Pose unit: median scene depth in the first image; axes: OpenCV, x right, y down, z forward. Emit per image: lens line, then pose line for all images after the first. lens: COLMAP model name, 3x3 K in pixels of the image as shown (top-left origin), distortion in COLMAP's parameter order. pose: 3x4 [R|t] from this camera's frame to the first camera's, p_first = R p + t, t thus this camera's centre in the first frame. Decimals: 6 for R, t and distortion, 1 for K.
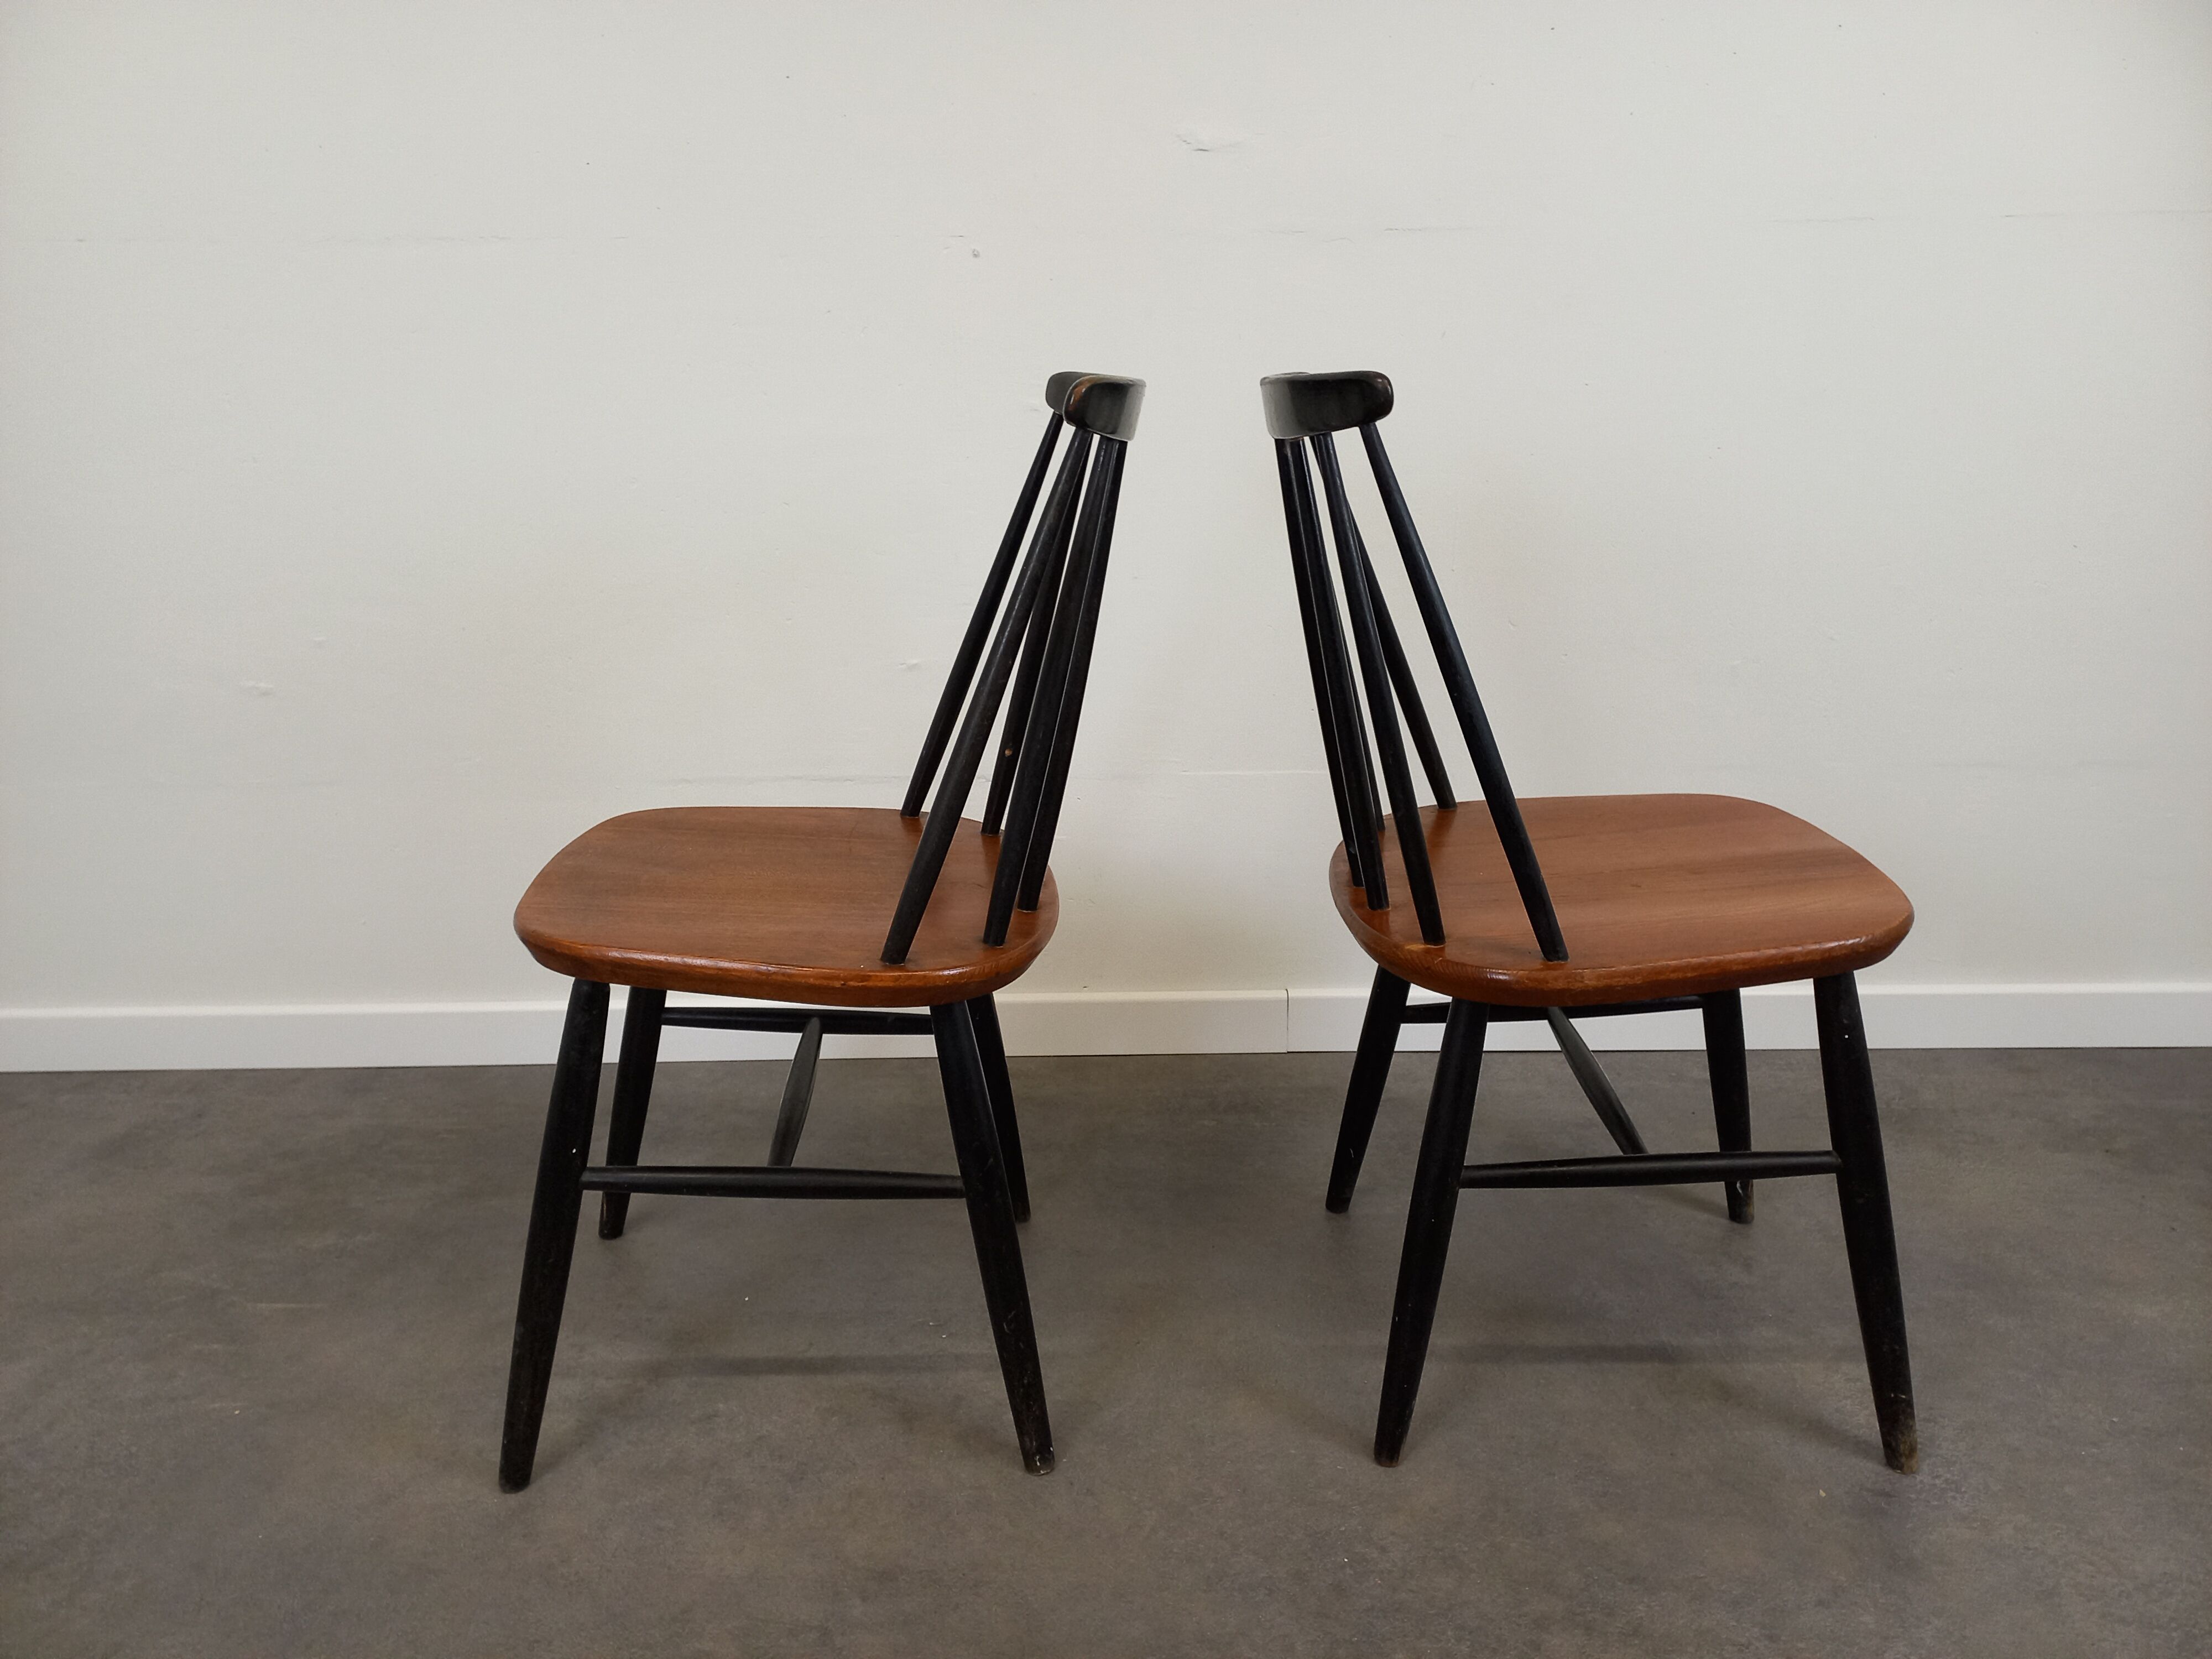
lens RADIAL K [[1634.1, 0, 1071.8], [0, 1634.1, 827.0], [0, 0, 1]] dist [0.047203, -0.034742]
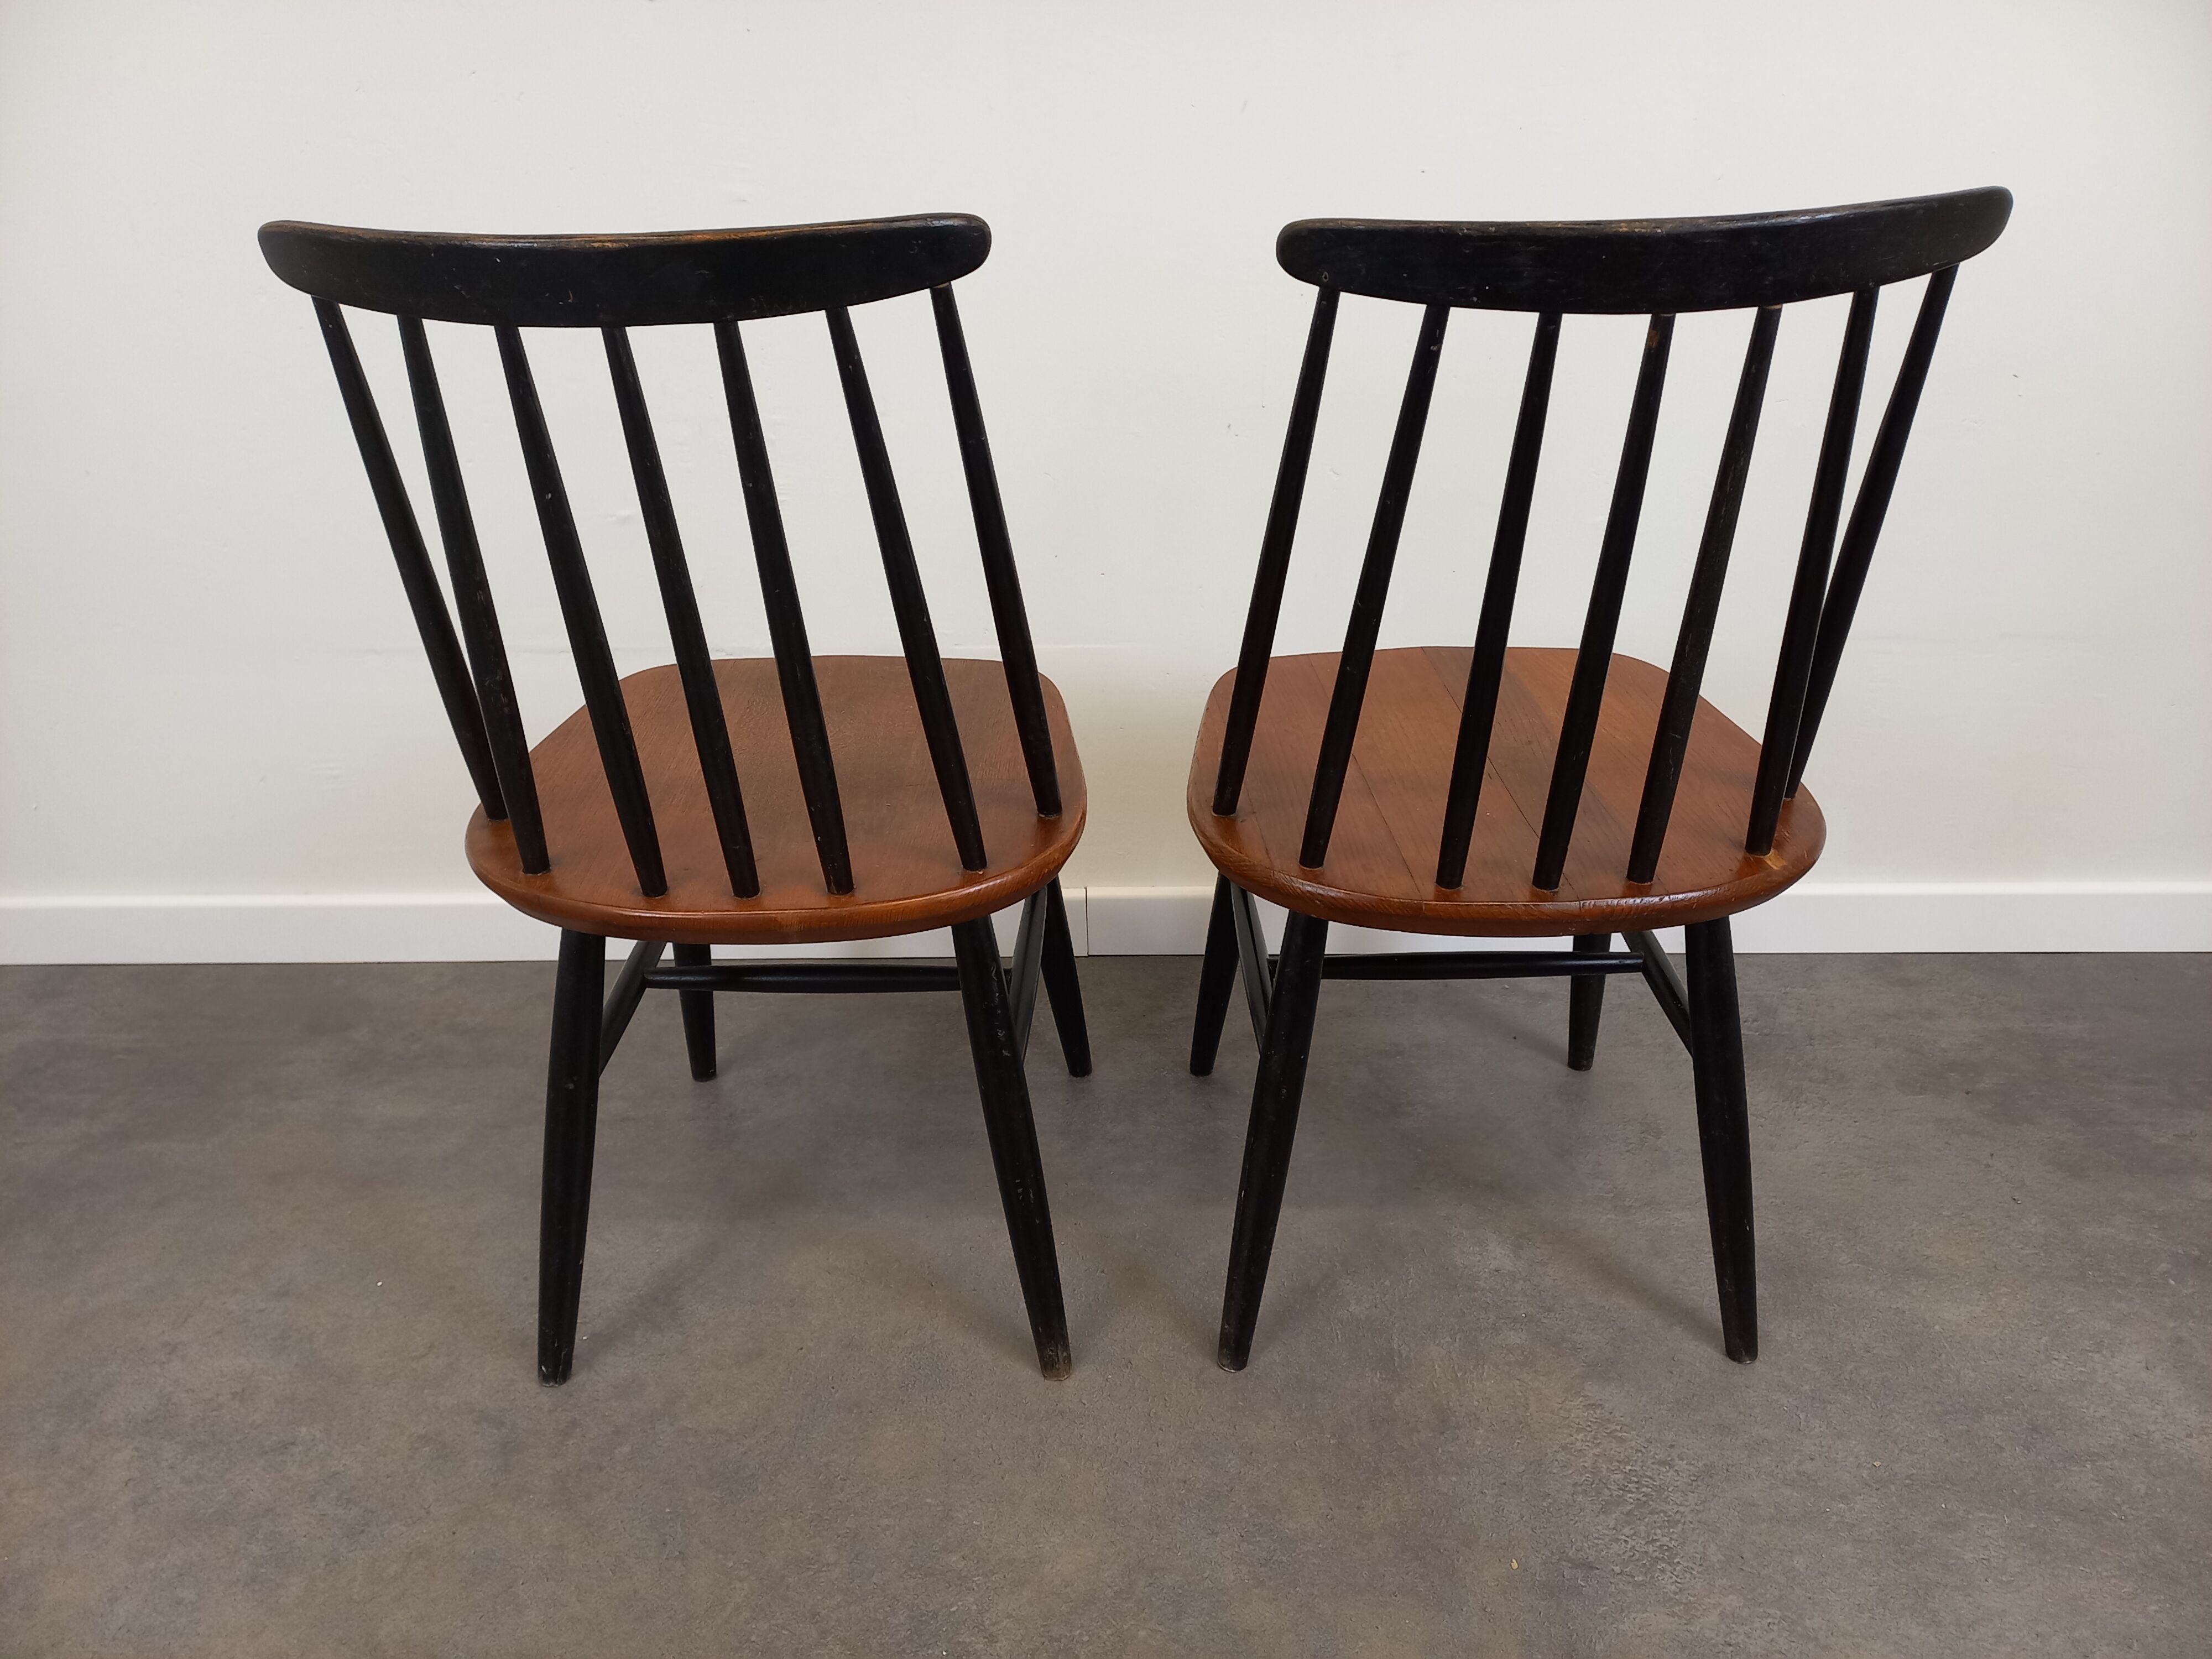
lens RADIAL K [[1634.1, 0, 1109.6], [0, 1634.1, 868.7], [0, 0, 1]] dist [0.047203, -0.034742]
pose [[0.999910, 0.004919, -0.012514, 0.233525], [-0.002554, 0.983210, 0.182461, -0.109172], [0.013202, -0.182412, 0.983134, 0.195017]]
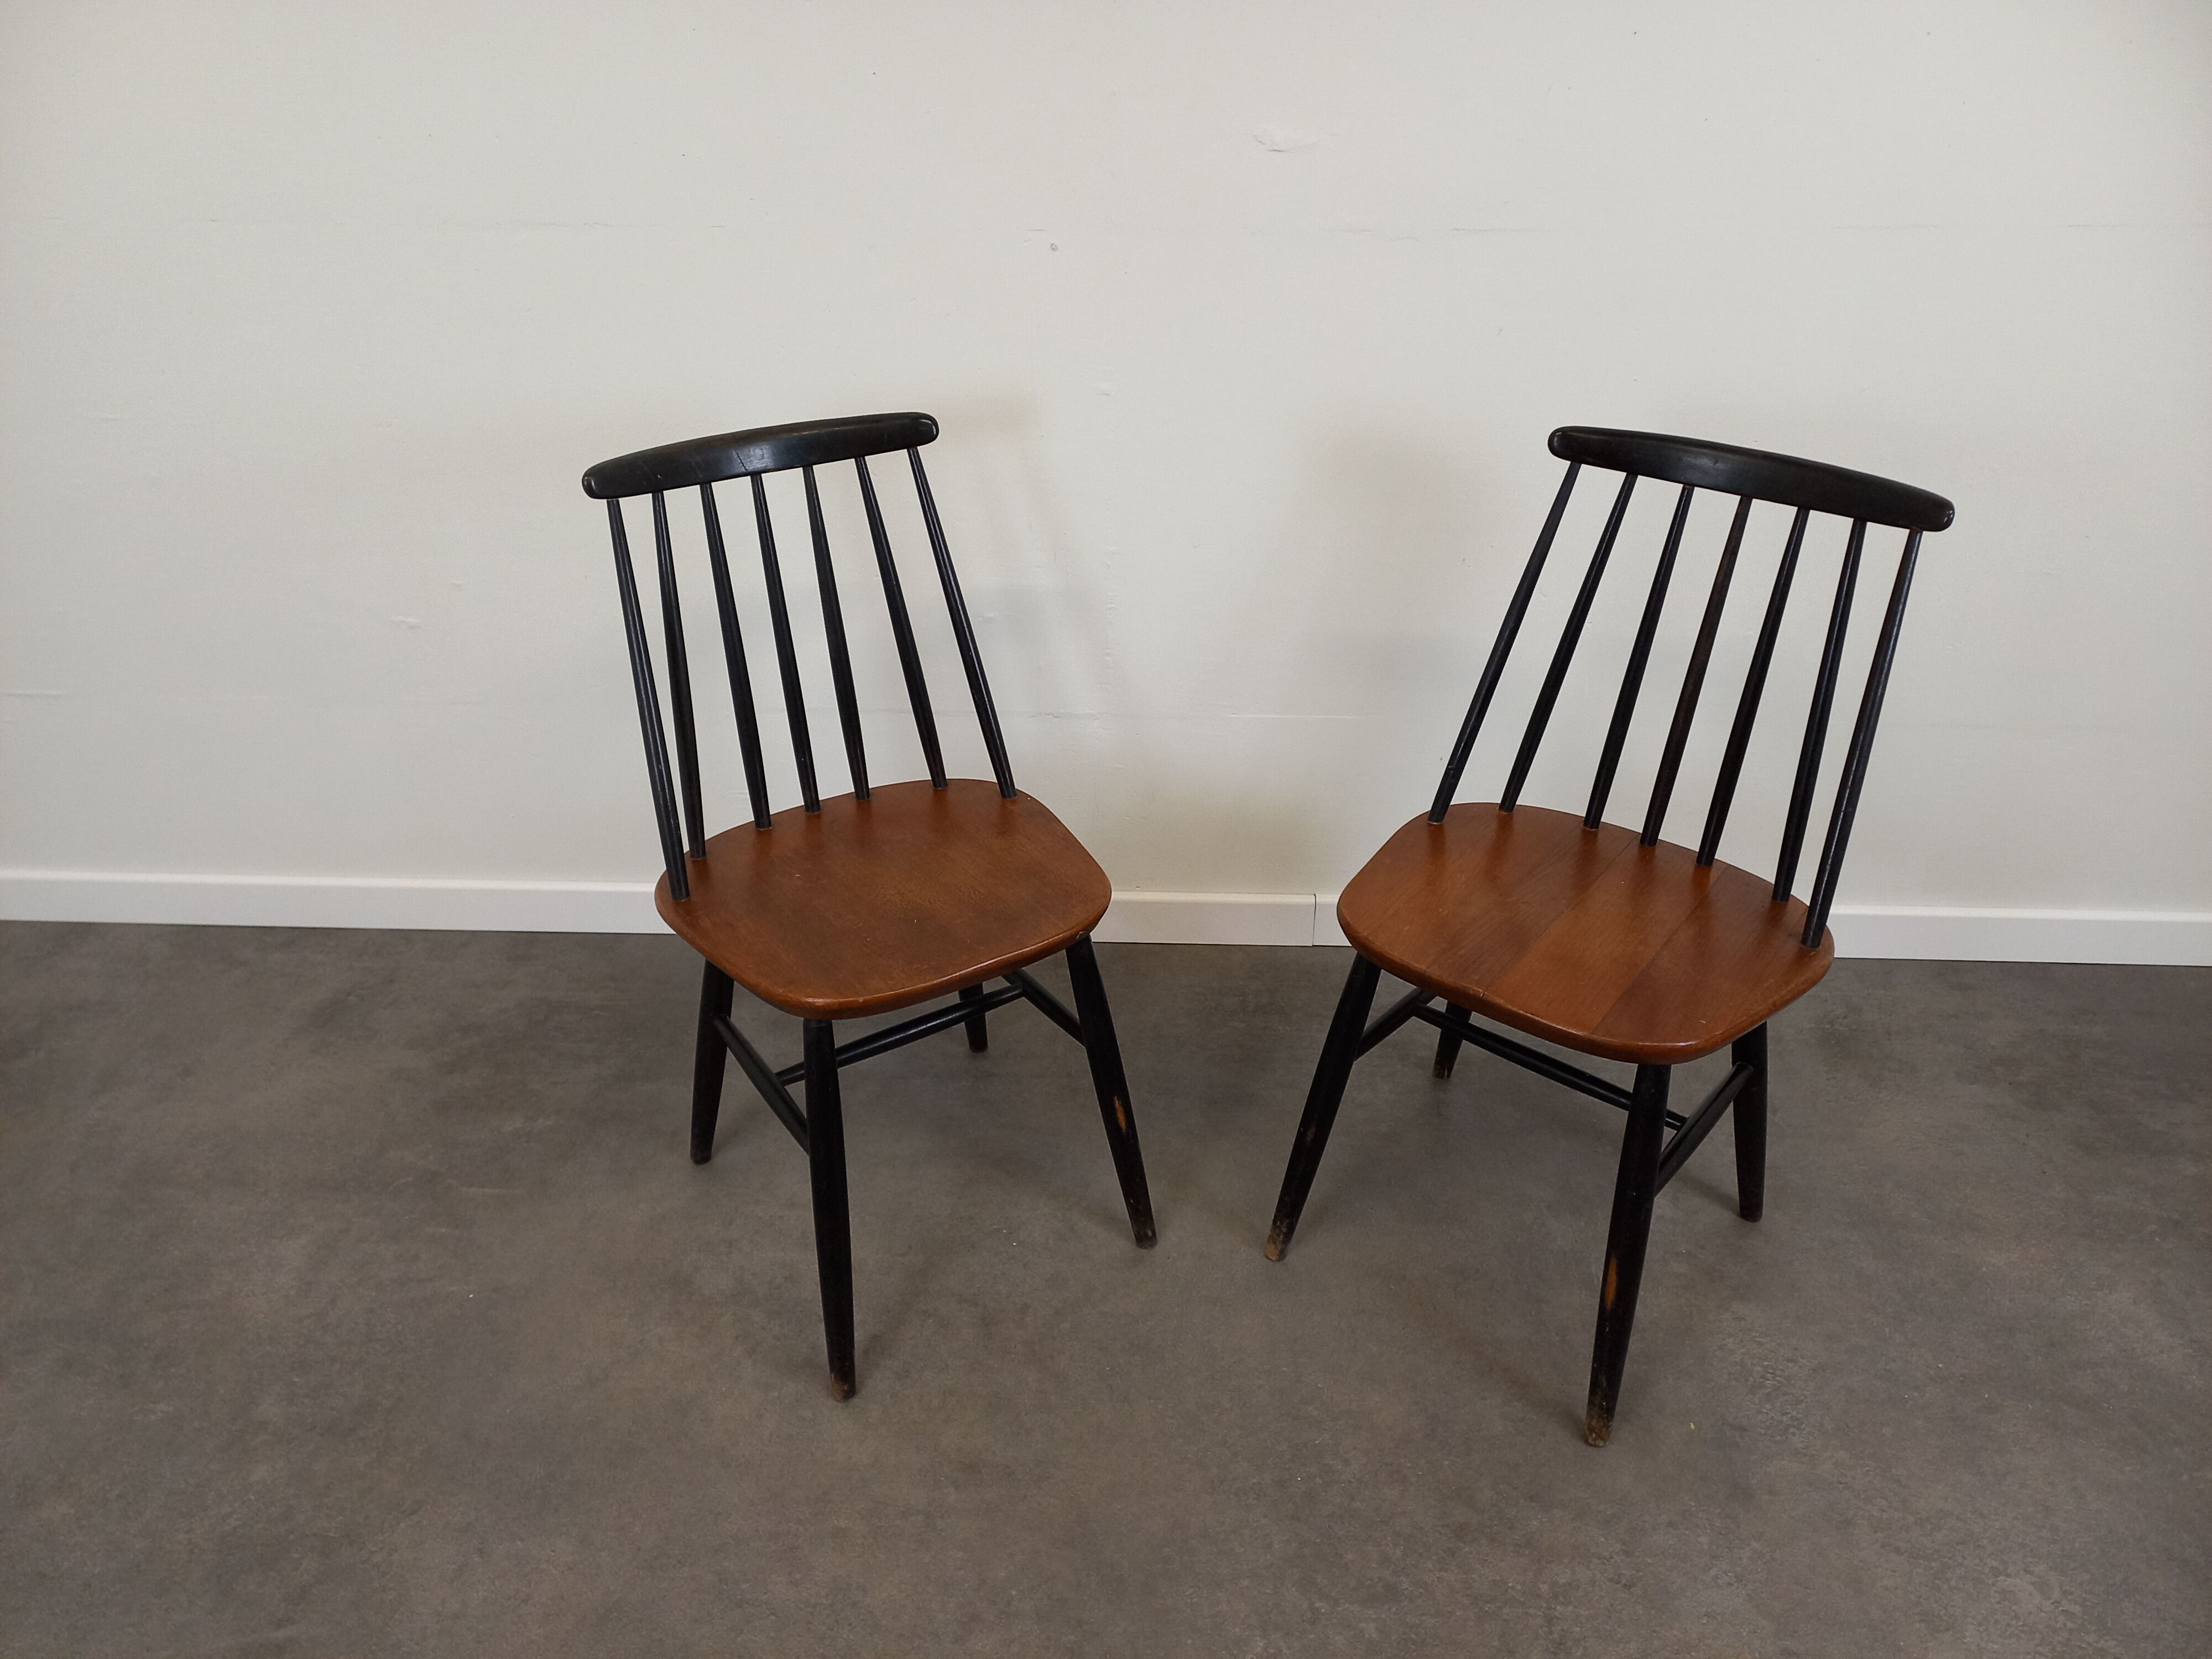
lens RADIAL K [[1634.1, 0, 1071.0], [0, 1634.1, 839.7], [0, 0, 1]] dist [0.047203, -0.034742]
pose [[0.999015, 0.028616, -0.033923, -0.001502], [-0.018839, 0.965518, 0.259653, -0.344391], [0.040183, -0.258758, 0.965106, -0.139486]]
